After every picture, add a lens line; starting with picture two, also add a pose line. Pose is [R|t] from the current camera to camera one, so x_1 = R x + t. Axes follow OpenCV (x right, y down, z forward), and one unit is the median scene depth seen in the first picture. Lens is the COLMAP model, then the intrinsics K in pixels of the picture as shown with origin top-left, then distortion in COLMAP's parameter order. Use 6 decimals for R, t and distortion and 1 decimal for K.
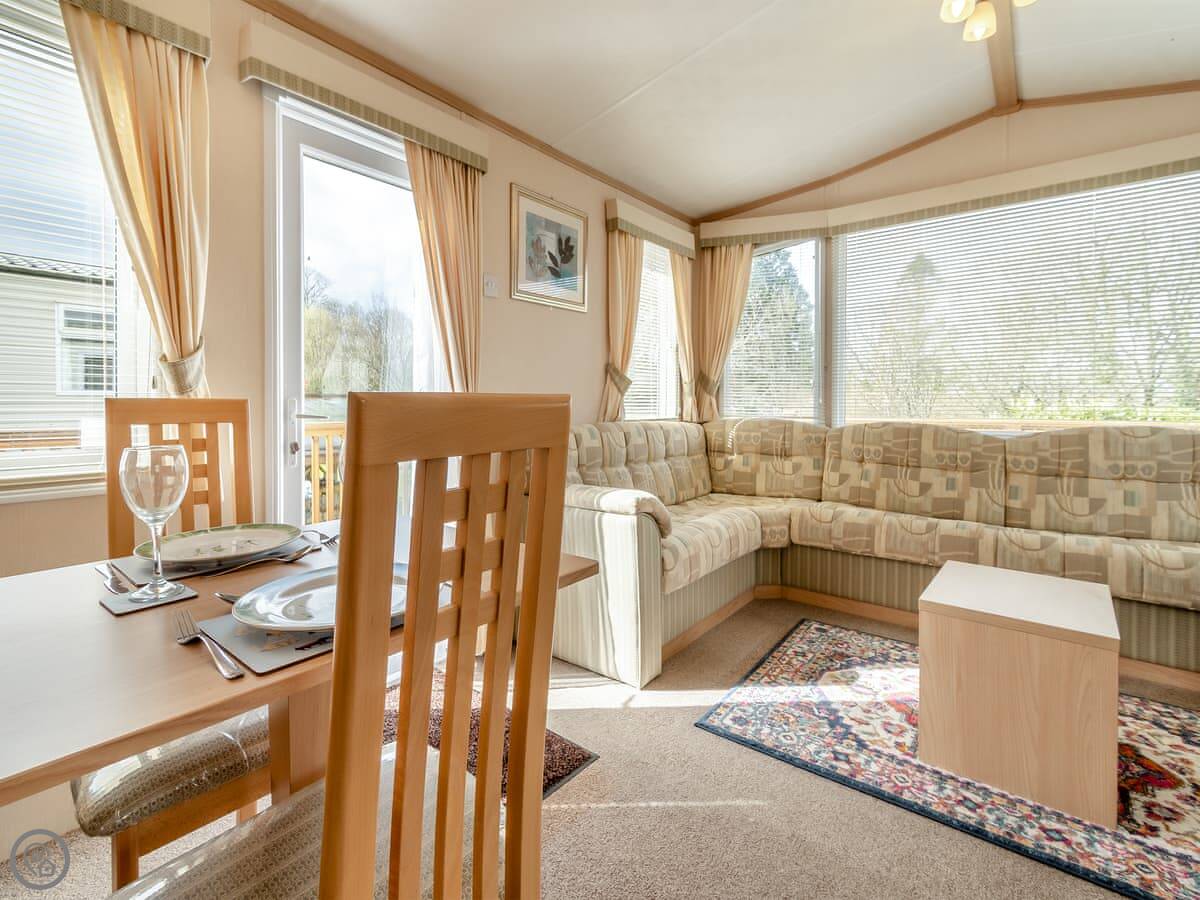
lens RADIAL K [[570.0, 0, 598.9], [0, 570.0, 410.0], [0, 0, 1]] dist [0.002269, -0.000312]
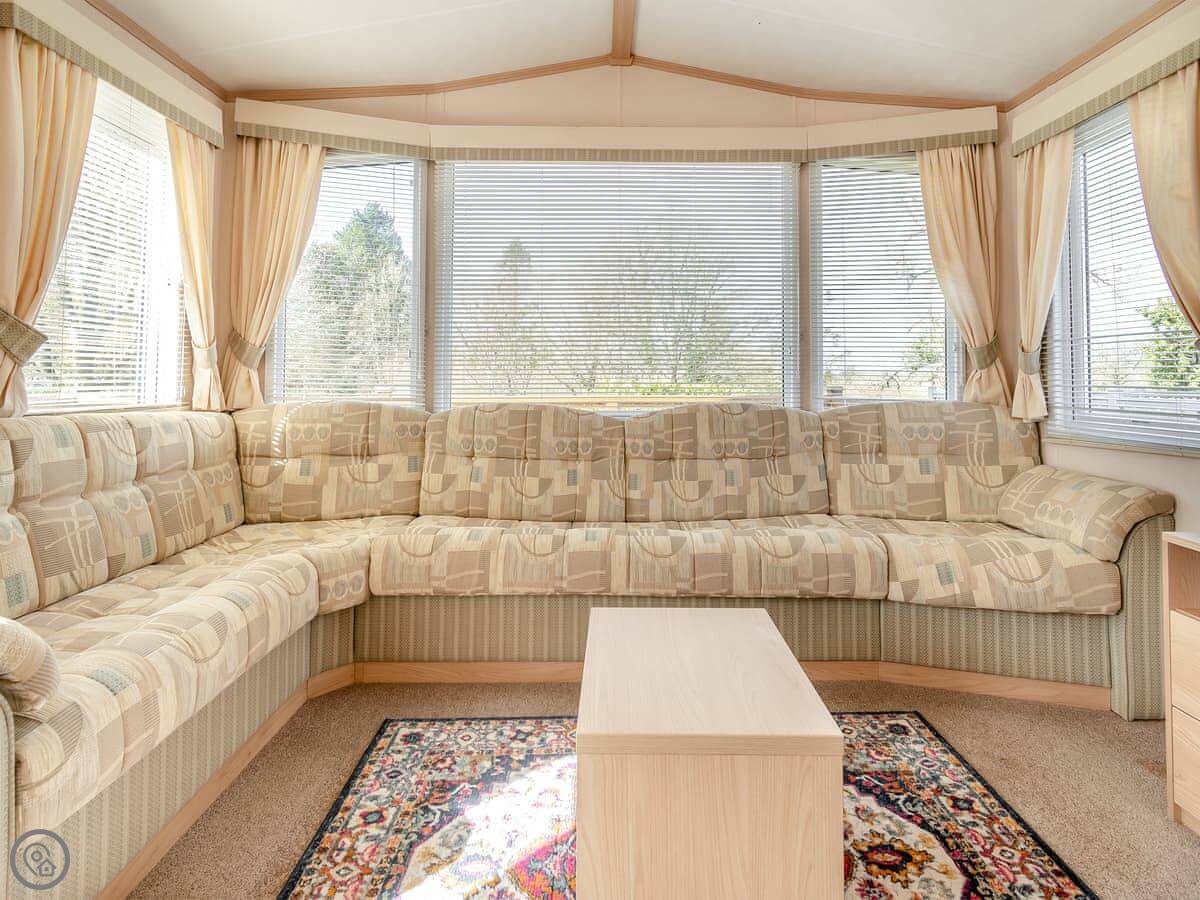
lens RADIAL K [[595.2, 0, 618.2], [0, 595.2, 357.8], [0, 0, 1]] dist [0.005205, 0.000170]
pose [[0.776547, 0.023393, 0.629625, 0.122784], [0.006699, 0.998947, -0.045377, -0.003775], [-0.630023, 0.039455, 0.775573, 0.285257]]
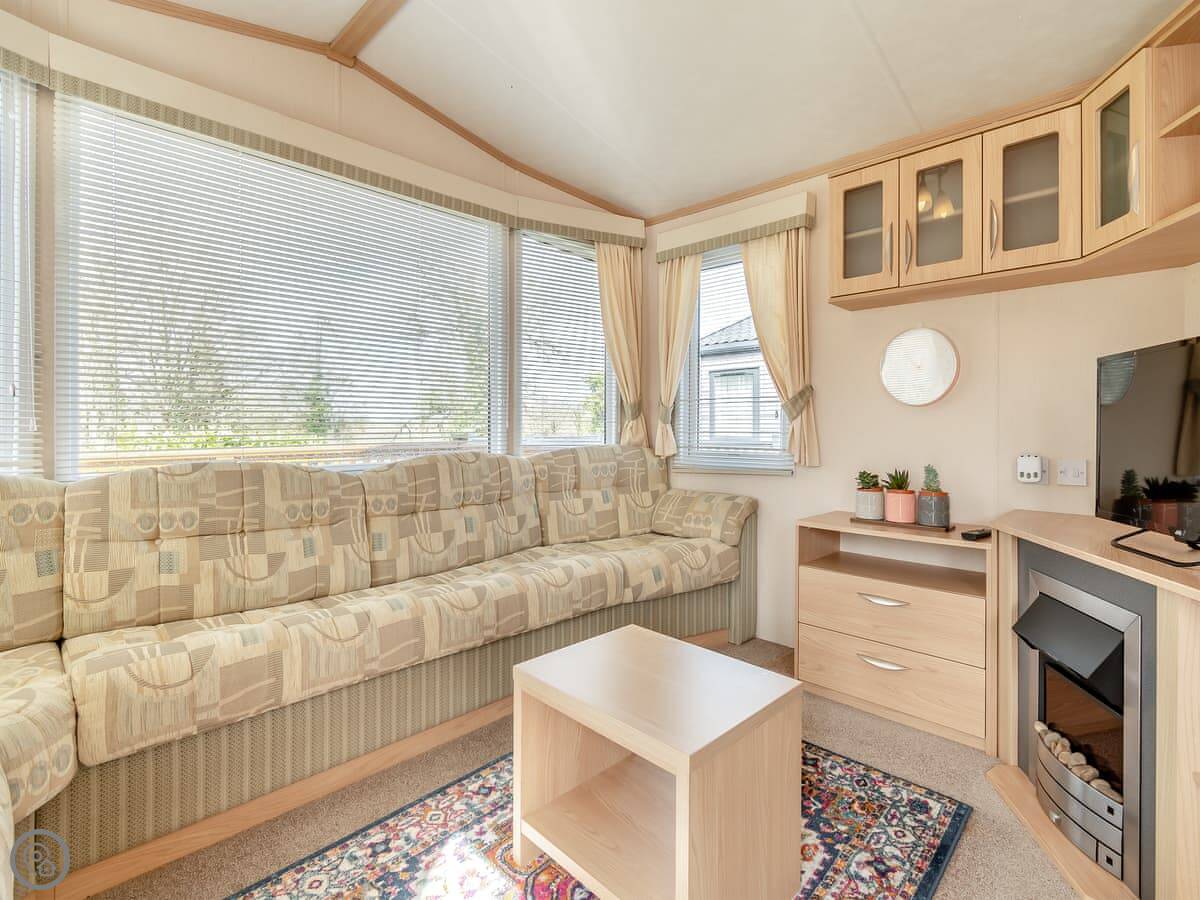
lens RADIAL K [[577.2, 0, 598.9], [0, 577.2, 426.5], [0, 0, 1]] dist [0.004217, -0.000212]
pose [[0.123398, -0.000374, 0.992357, -0.033942], [0.015015, 0.999886, -0.001490, -0.010061], [-0.992244, 0.015084, 0.123389, 0.568646]]
